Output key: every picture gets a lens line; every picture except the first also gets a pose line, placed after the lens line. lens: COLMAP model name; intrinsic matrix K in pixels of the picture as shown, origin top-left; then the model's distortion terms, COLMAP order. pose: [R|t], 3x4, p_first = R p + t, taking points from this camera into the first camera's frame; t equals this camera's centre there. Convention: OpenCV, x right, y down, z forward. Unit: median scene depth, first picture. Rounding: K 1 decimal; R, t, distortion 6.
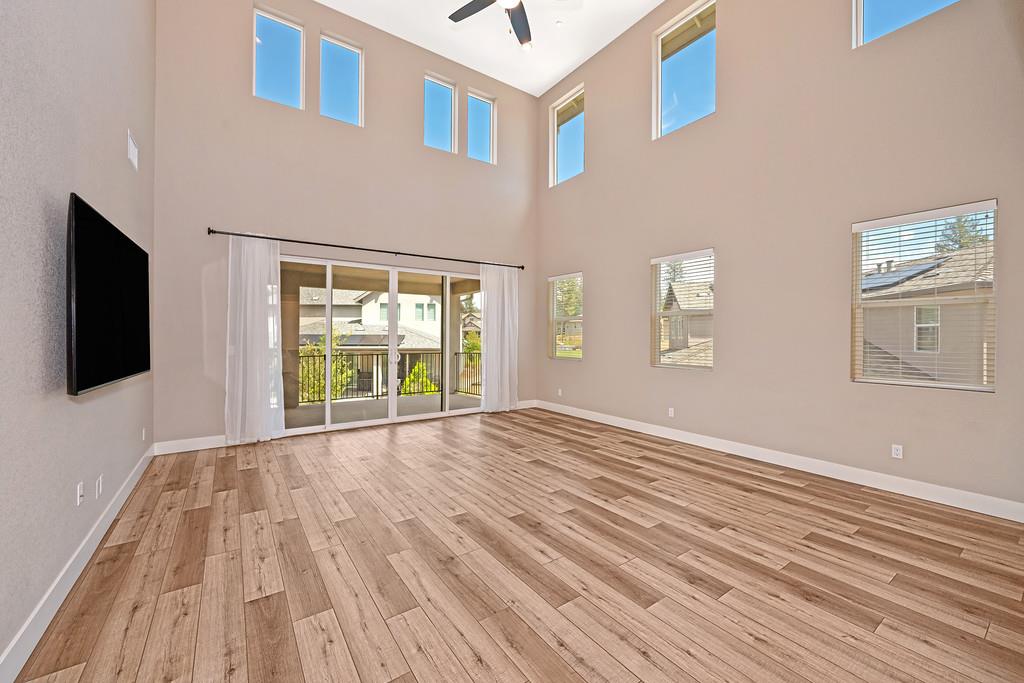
lens RADIAL K [[409.6, 0, 518.2], [0, 409.6, 336.1], [0, 0, 1]] dist [0.000769, 0.000766]
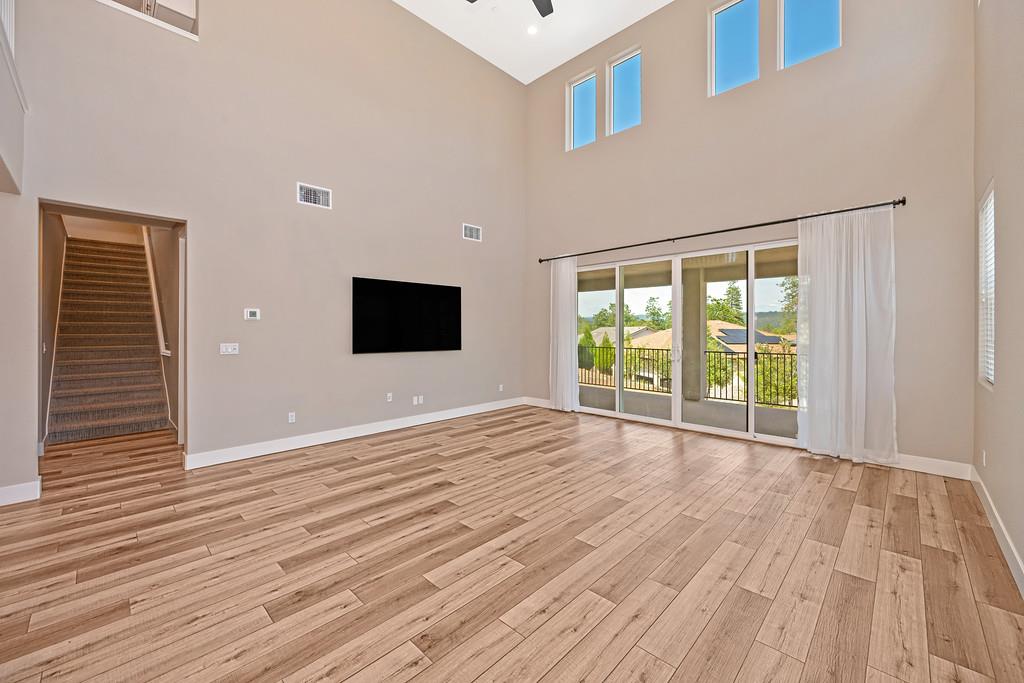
lens RADIAL K [[409.6, 0, 513.5], [0, 409.6, 342.8], [0, 0, 1]] dist [0.000769, 0.000766]
pose [[0.169782, 0.026780, -0.985118, 0.987502], [0.000160, 0.999630, 0.027202, -0.001426], [0.985482, -0.004776, 0.169714, 0.922566]]
